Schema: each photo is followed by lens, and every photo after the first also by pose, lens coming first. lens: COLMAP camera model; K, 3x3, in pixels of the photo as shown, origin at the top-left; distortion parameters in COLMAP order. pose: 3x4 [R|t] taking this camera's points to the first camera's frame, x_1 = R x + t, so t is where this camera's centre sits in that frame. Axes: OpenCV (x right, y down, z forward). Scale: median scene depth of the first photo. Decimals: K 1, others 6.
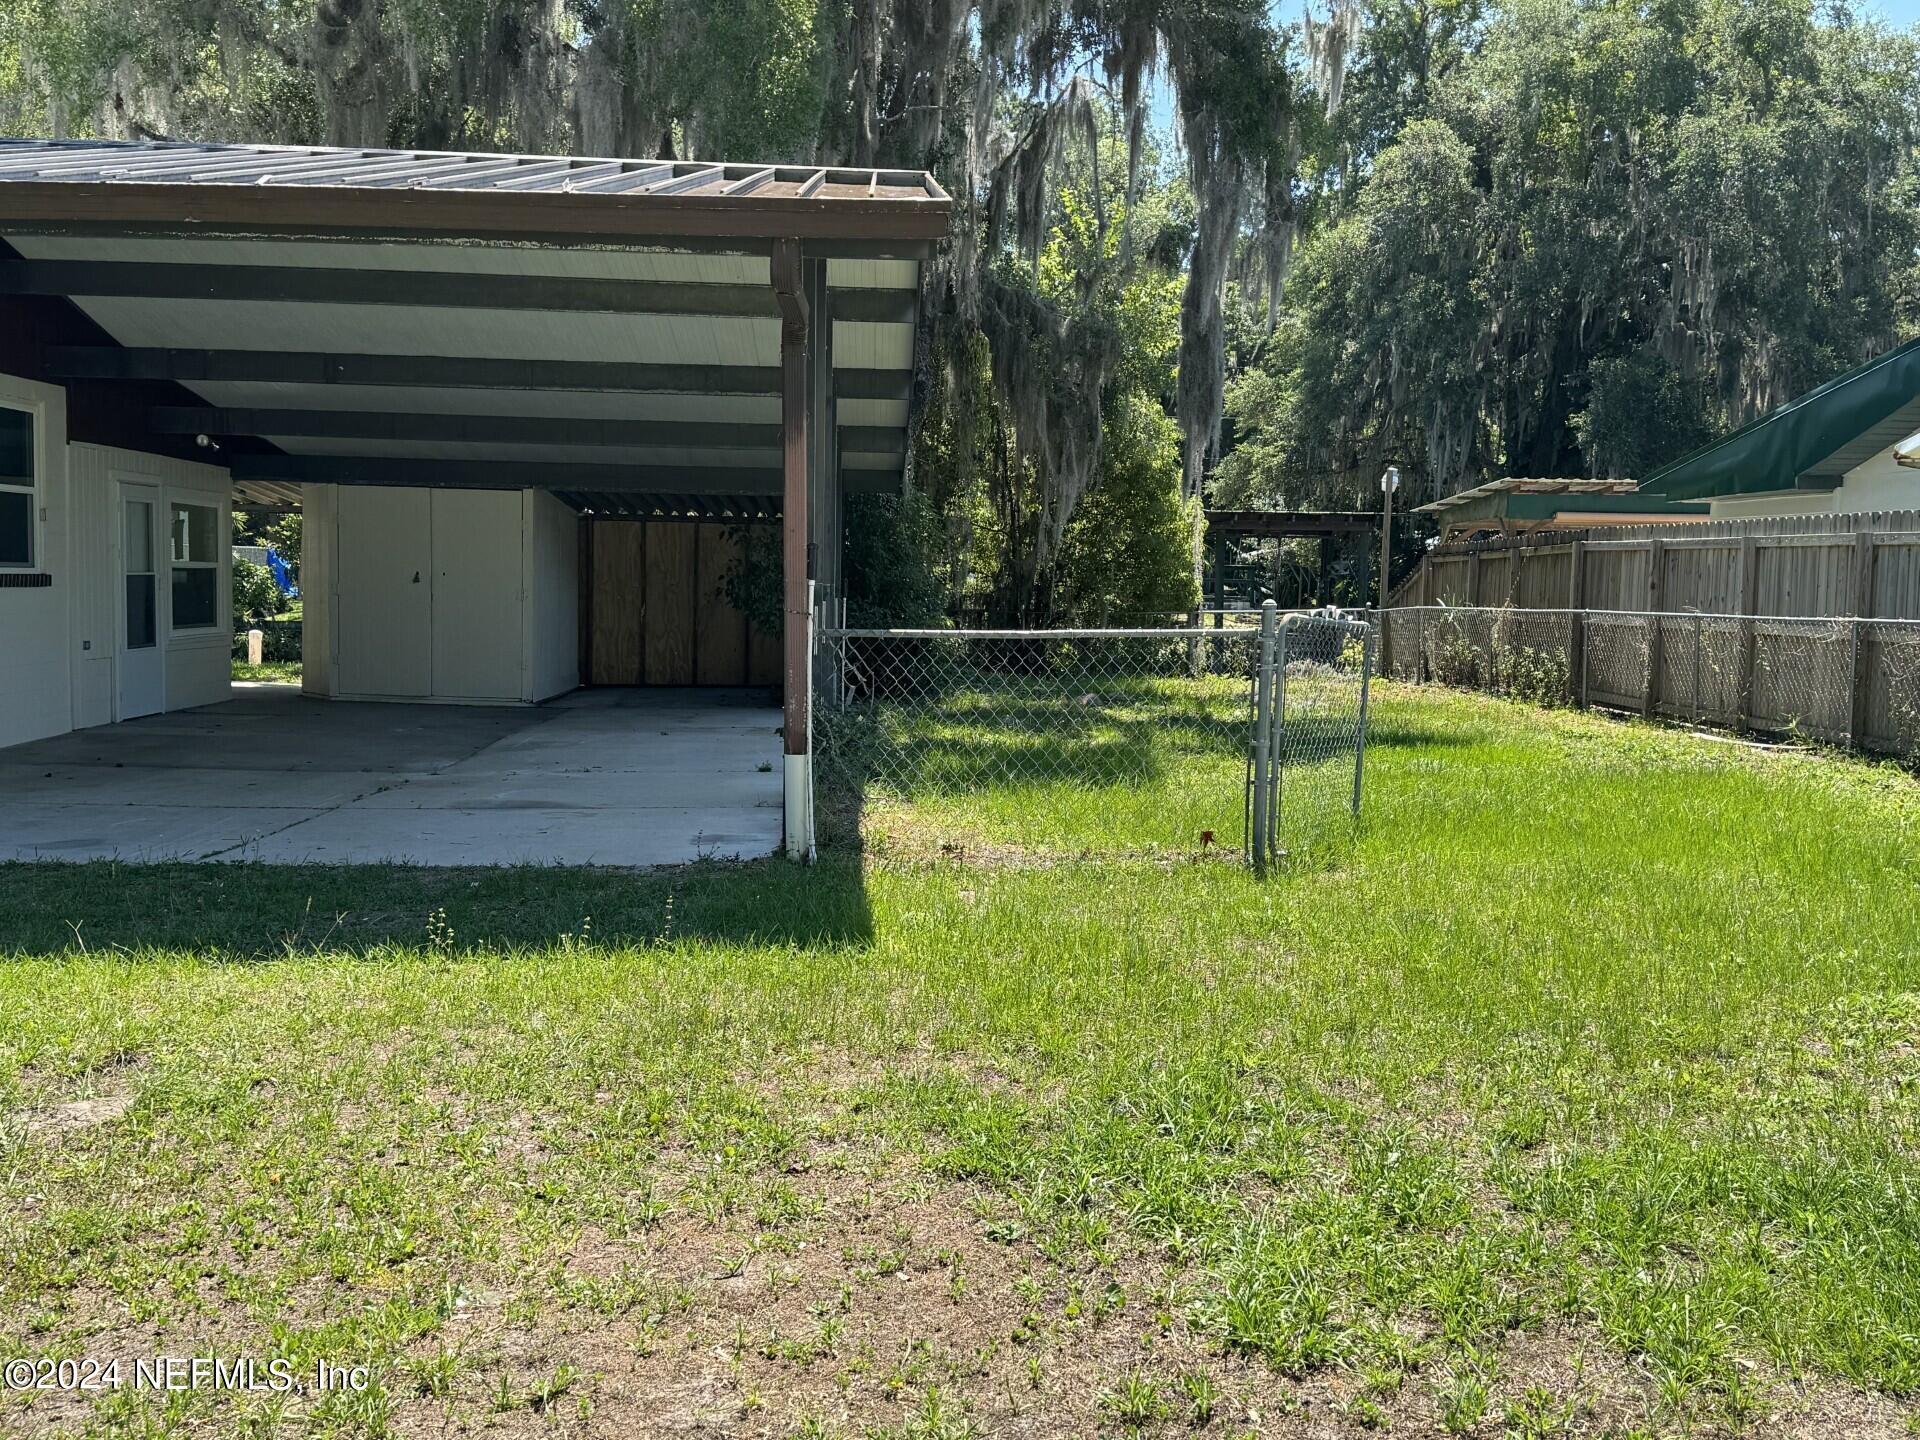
lens RADIAL K [[1737.3, 0, 960.0], [0, 1737.3, 720.0], [0, 0, 1]] dist [0.125114, -0.243155]
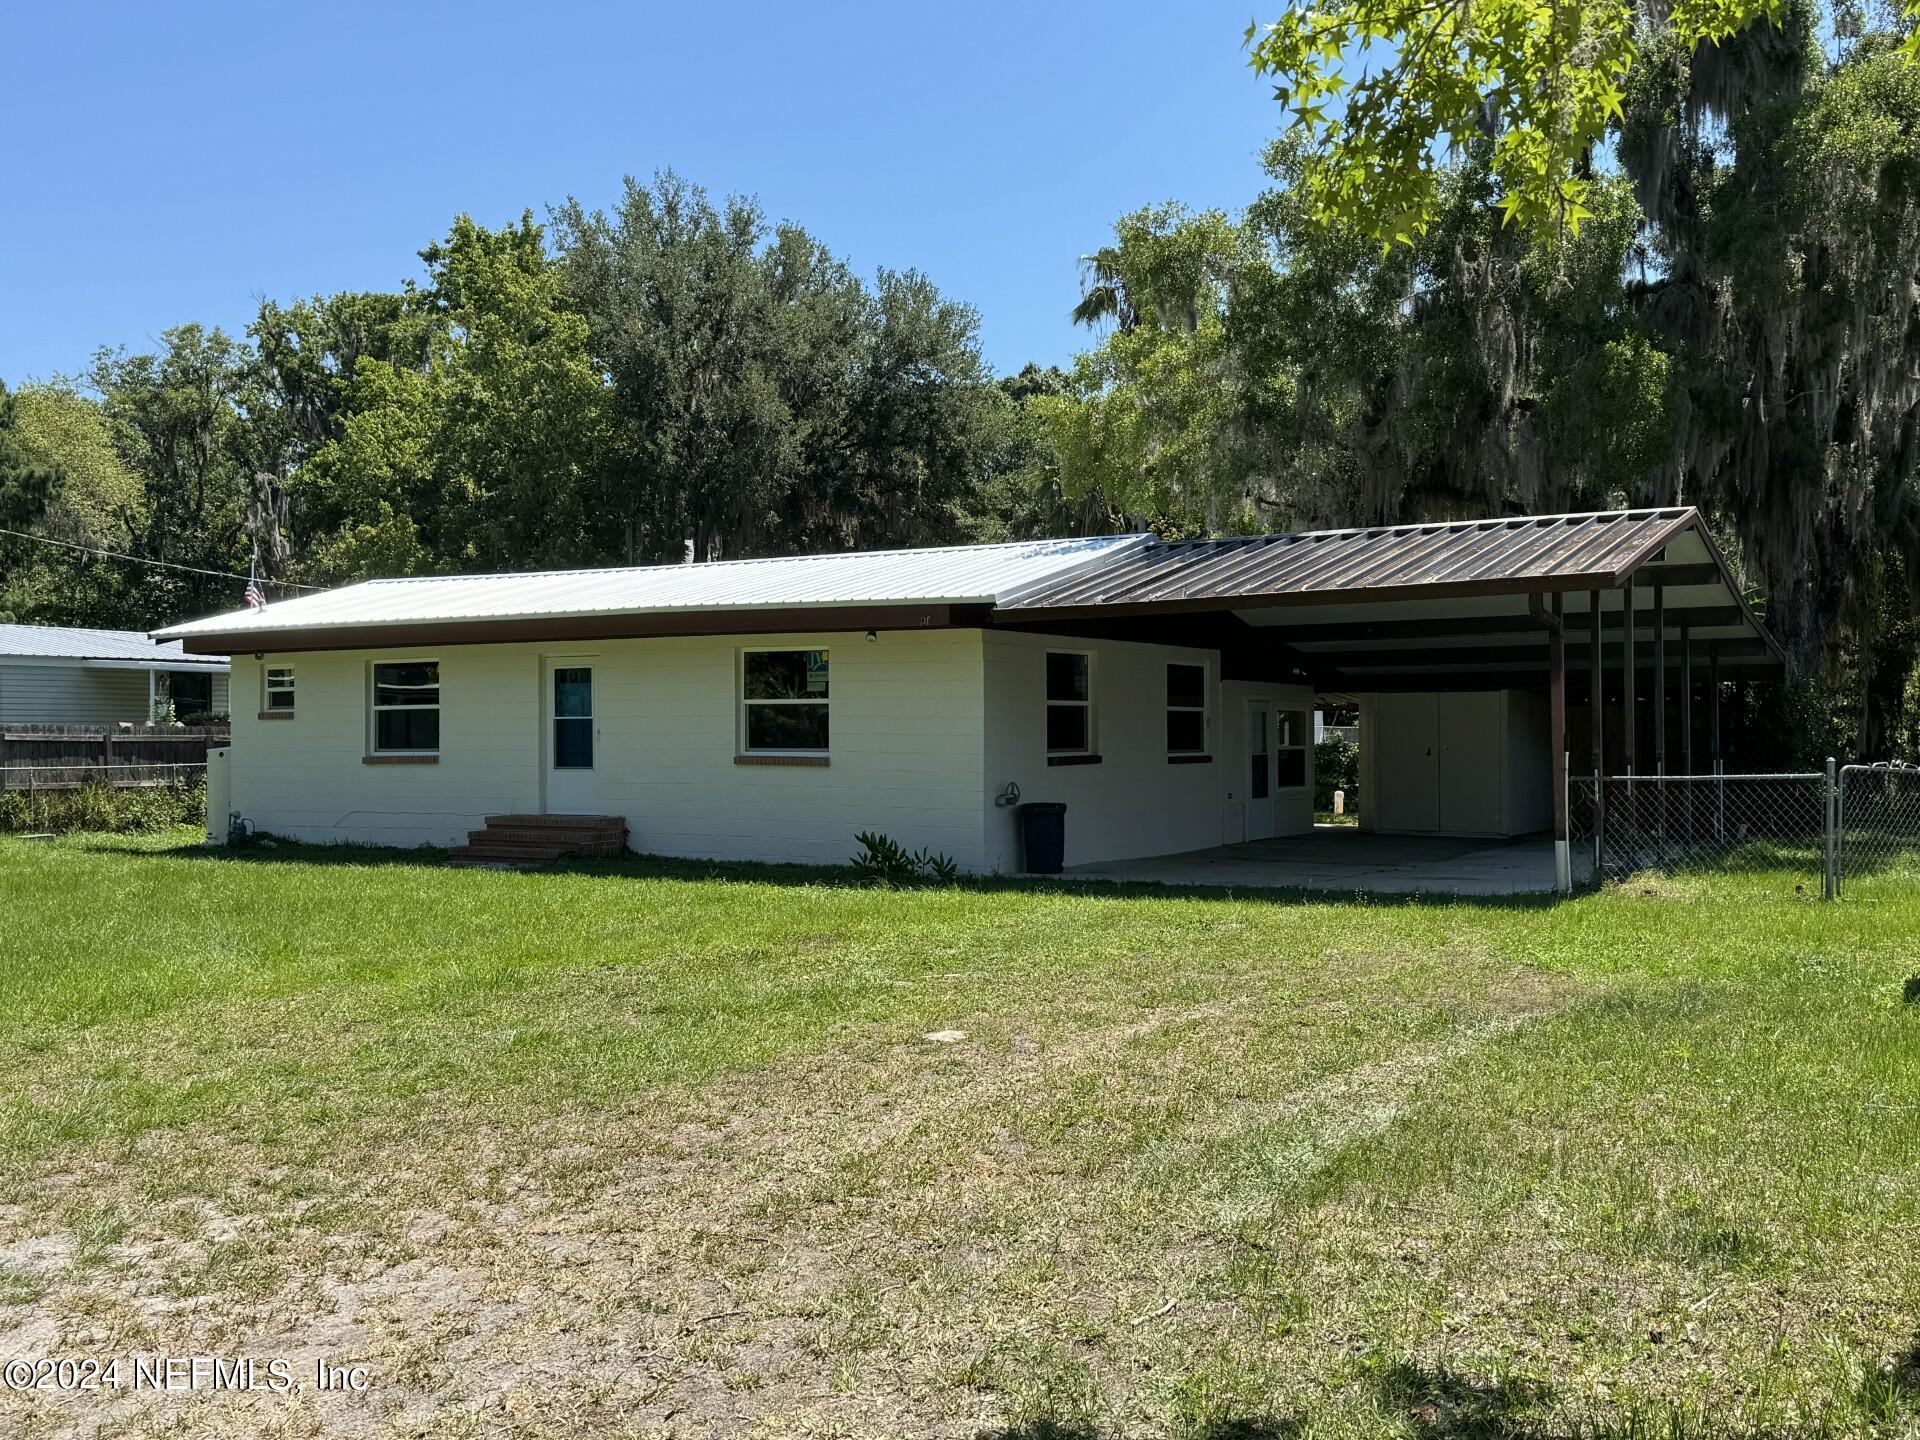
lens RADIAL K [[1737.3, 0, 960.0], [0, 1737.3, 720.0], [0, 0, 1]] dist [0.125114, -0.243155]
pose [[0.817589, -0.030319, -0.575003, 0.234935], [-0.025121, 0.995784, -0.088225, 0.035042], [0.575254, 0.086576, 0.813381, -0.471351]]
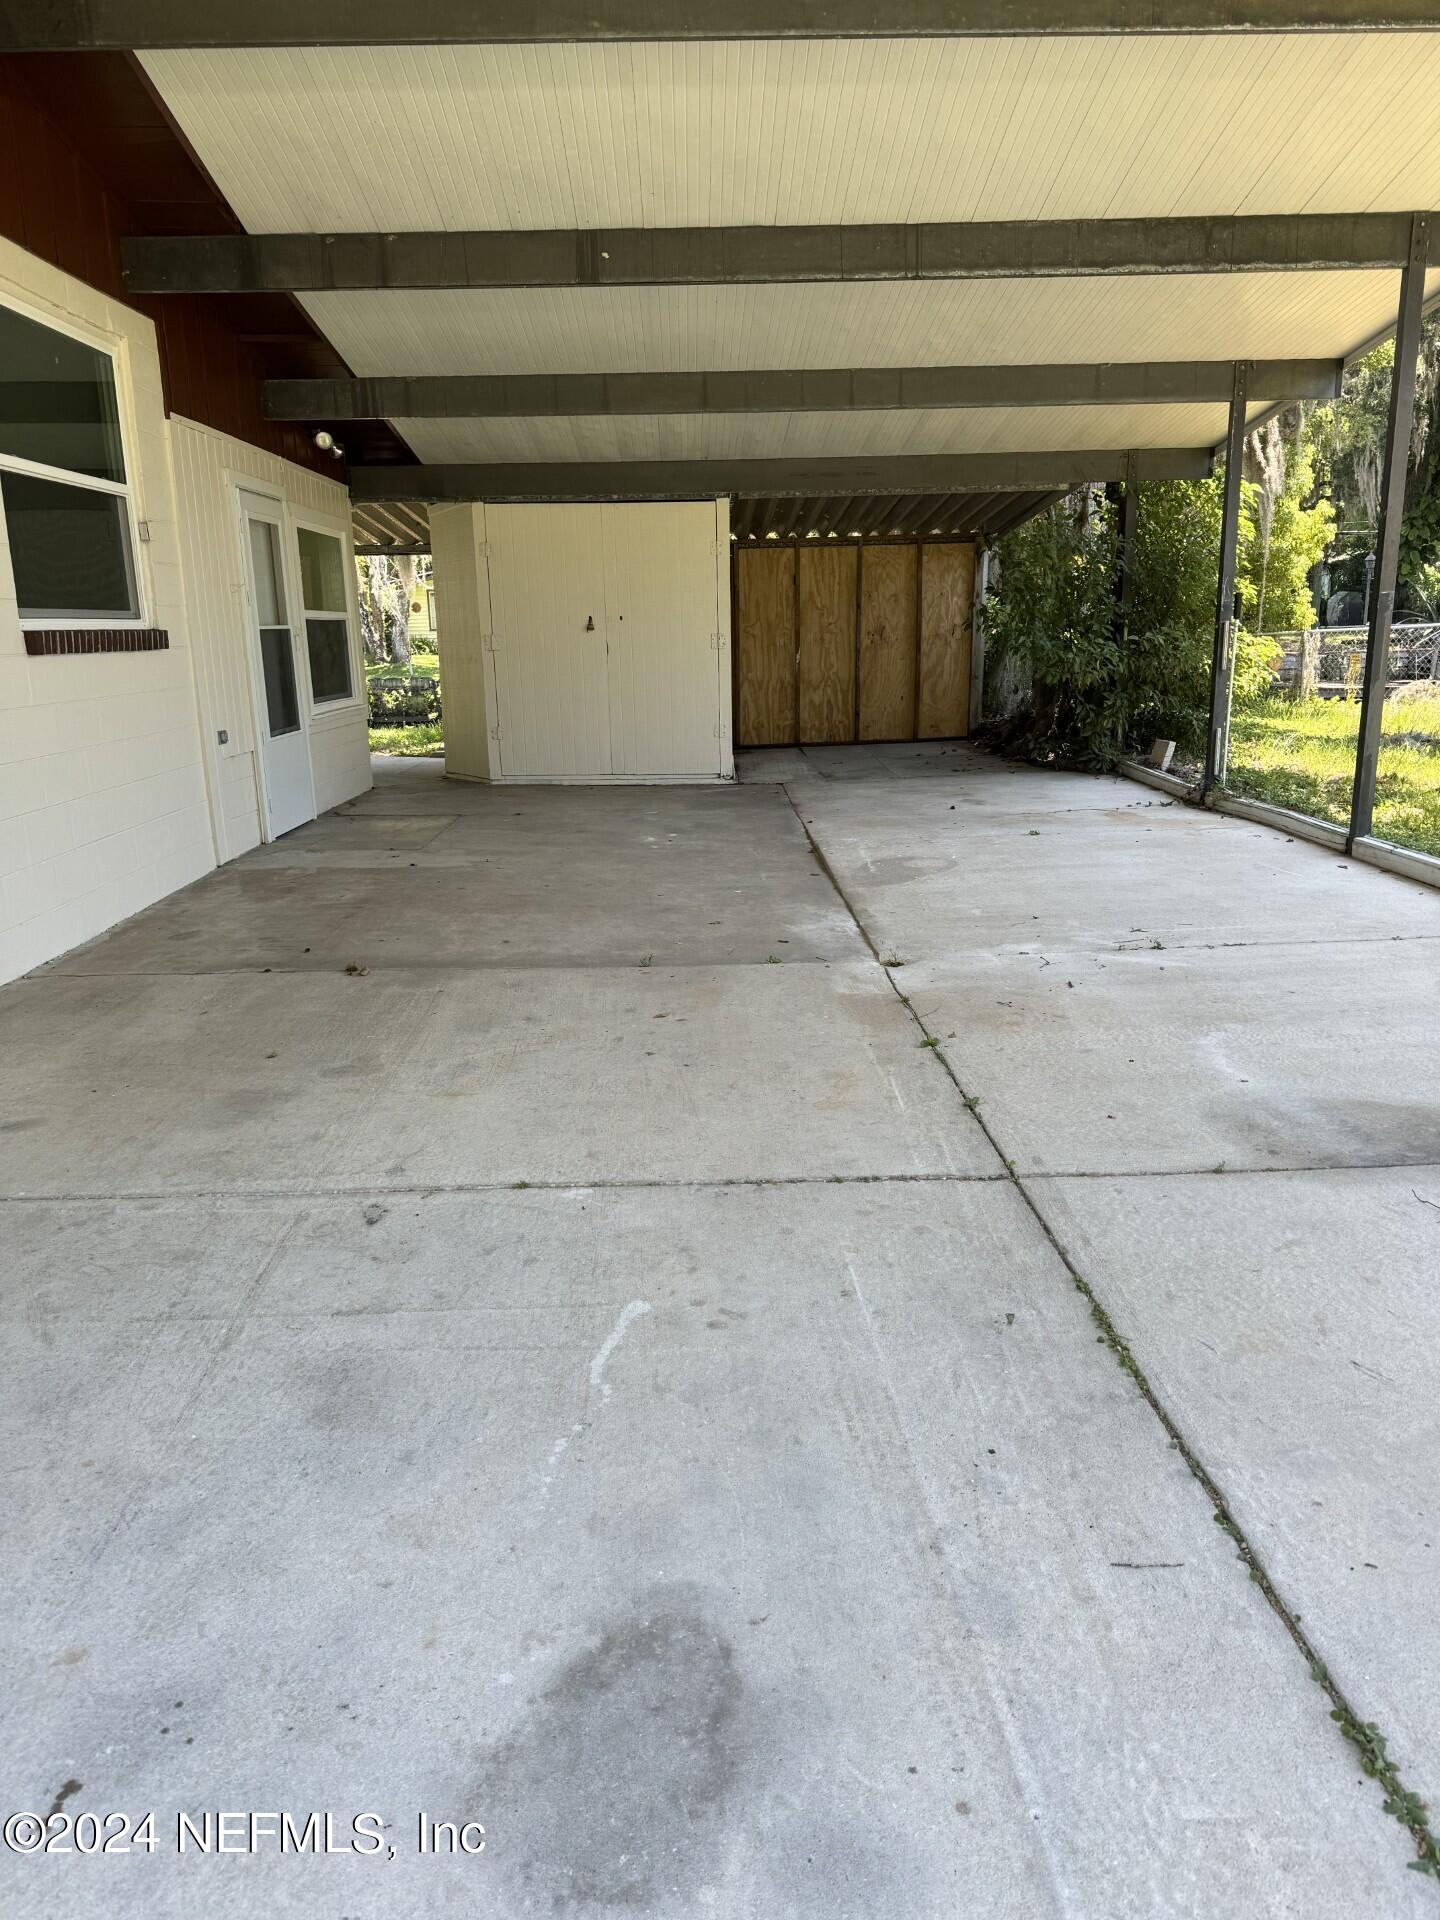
lens RADIAL K [[1322.6, 0, 720.0], [0, 1322.6, 960.0], [0, 0, 1]] dist [0.005999, 0.001120]
pose [[0.998564, -0.027507, -0.045967, -0.242095], [0.034720, 0.985791, 0.164352, -0.029727], [0.040794, -0.165712, 0.985330, 0.422072]]
